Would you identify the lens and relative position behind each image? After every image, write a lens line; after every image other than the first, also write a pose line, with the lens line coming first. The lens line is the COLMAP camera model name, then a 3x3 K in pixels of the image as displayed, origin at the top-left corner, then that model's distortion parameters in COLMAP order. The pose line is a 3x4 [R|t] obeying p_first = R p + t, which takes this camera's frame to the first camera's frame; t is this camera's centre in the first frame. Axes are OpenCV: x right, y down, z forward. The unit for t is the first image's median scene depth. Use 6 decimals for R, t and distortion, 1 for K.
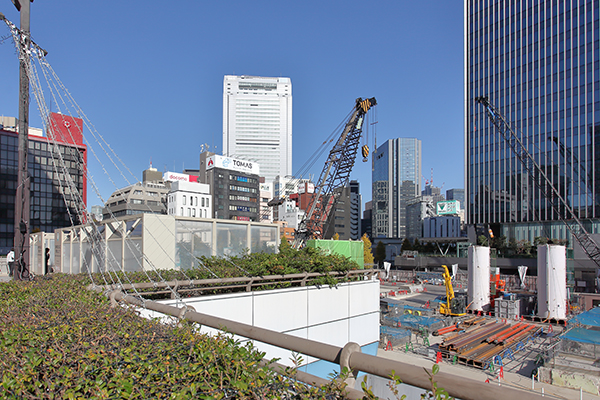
lens RADIAL K [[366.6, 0, 258.0], [0, 366.6, 249.5], [0, 0, 1]] dist [-0.000220, 0.000182]
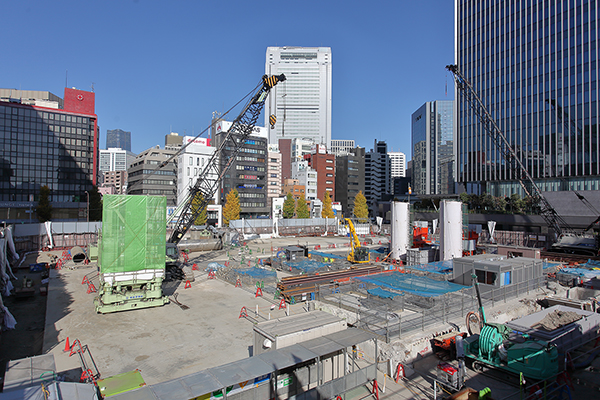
lens RADIAL K [[343.5, 0, 300.0], [0, 343.5, 200.0], [0, 0, 1]] dist [-0.001437, -0.000144]
pose [[0.997458, 0.004011, -0.071146, 0.158349], [-0.005165, 0.999858, -0.016035, 0.001476], [0.071072, 0.016361, 0.997337, -0.028476]]
